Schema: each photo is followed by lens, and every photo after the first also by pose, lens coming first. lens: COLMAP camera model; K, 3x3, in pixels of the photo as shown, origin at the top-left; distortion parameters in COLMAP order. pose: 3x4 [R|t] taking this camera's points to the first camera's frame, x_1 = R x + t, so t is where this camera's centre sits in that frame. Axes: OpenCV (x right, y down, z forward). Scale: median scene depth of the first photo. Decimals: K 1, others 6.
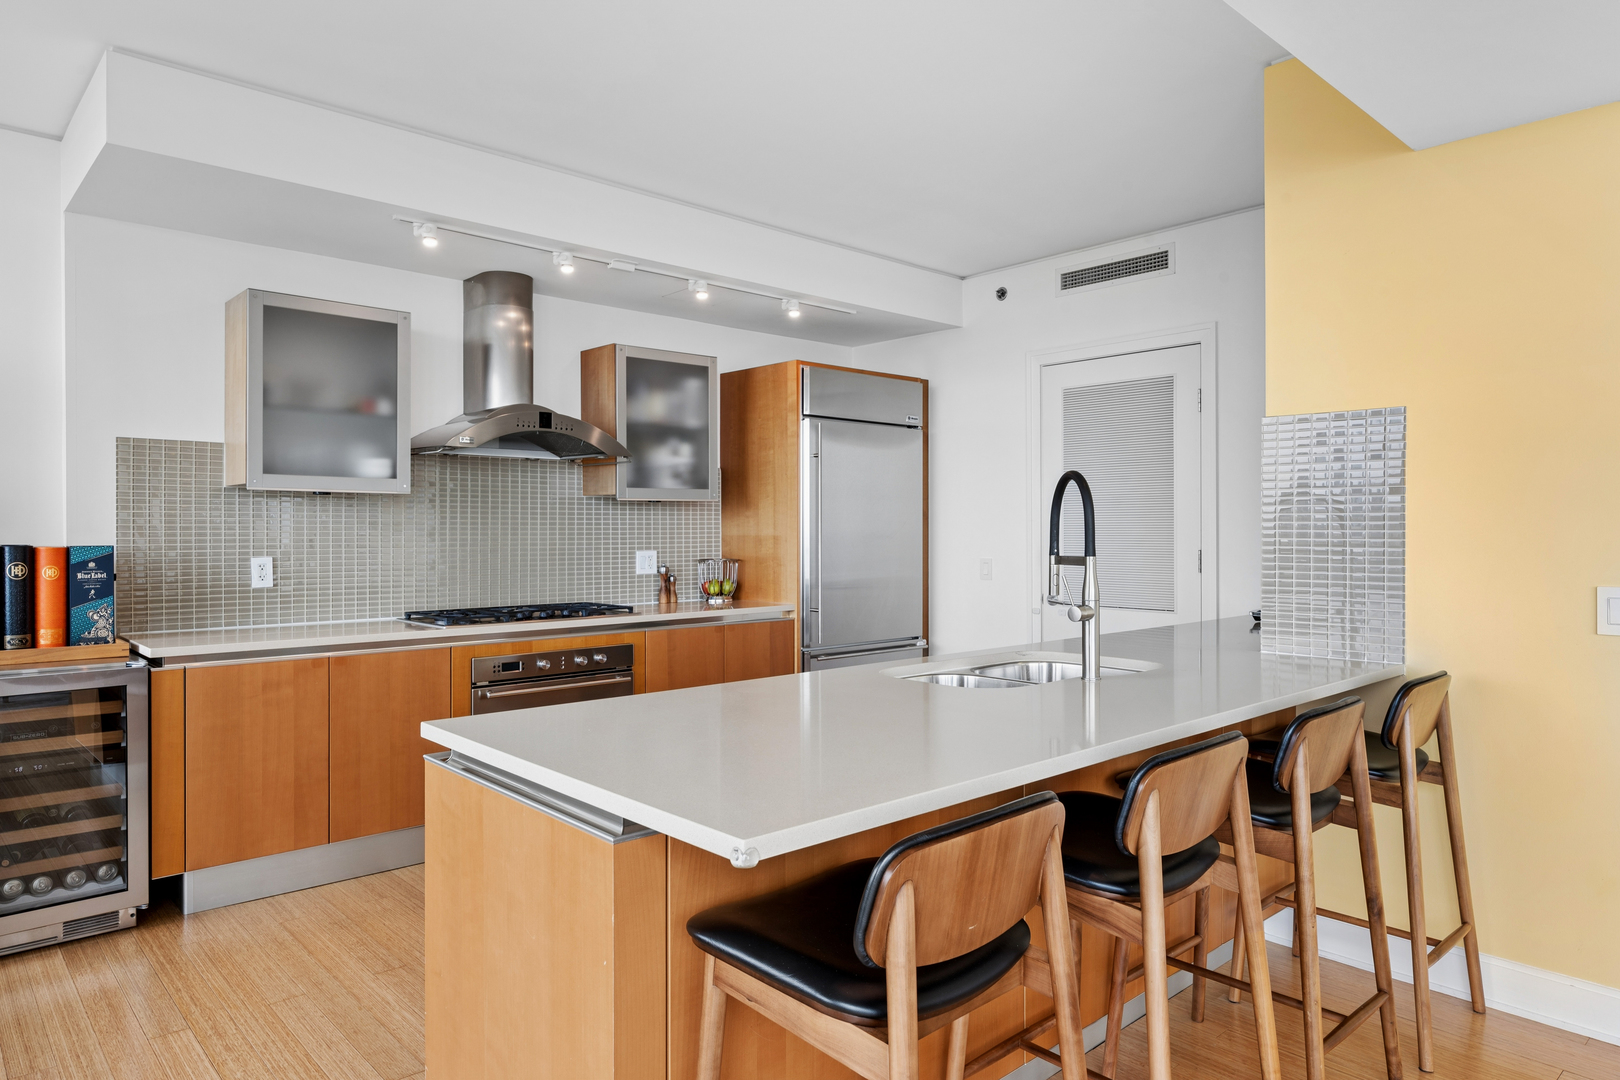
lens RADIAL K [[1040.8, 0, 778.3], [0, 1040.8, 536.8], [0, 0, 1]] dist [0.007175, -0.000553]
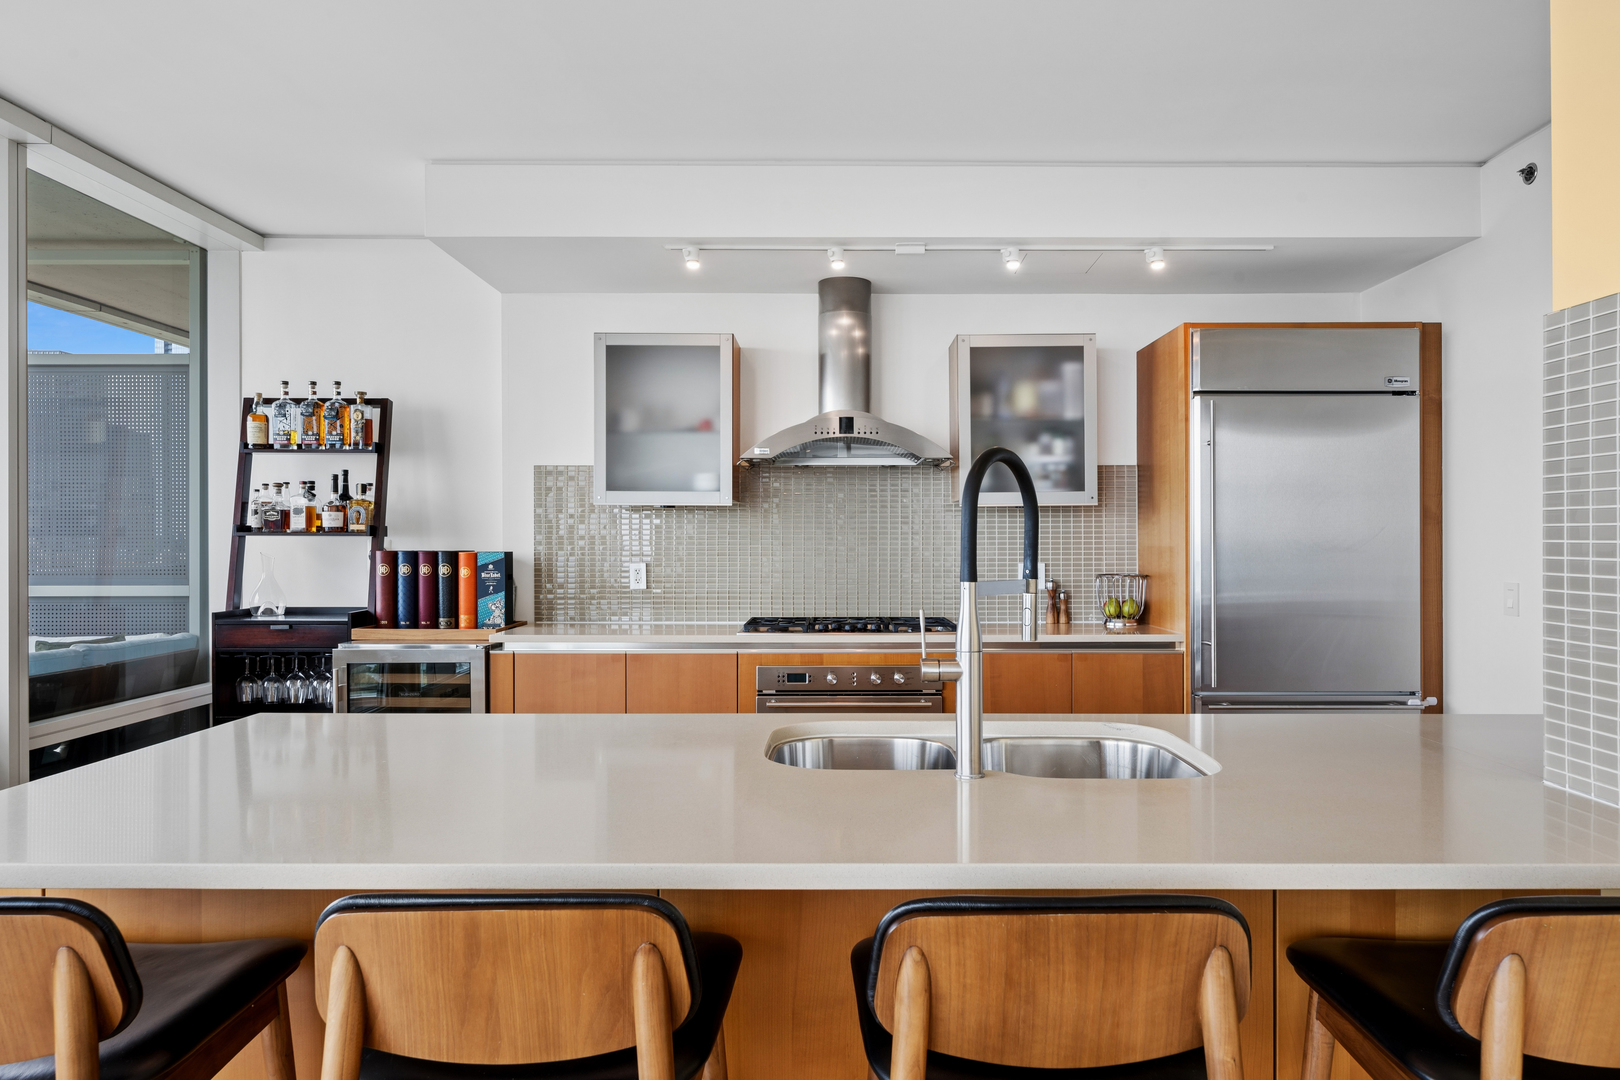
lens RADIAL K [[965.2, 0, 813.7], [0, 965.2, 536.4], [0, 0, 1]] dist [0.001393, -0.003677]
pose [[0.737261, -0.002189, -0.675604, 0.340405], [-0.004378, 0.999958, -0.008018, -0.002055], [0.675594, 0.008869, 0.737221, 0.307649]]
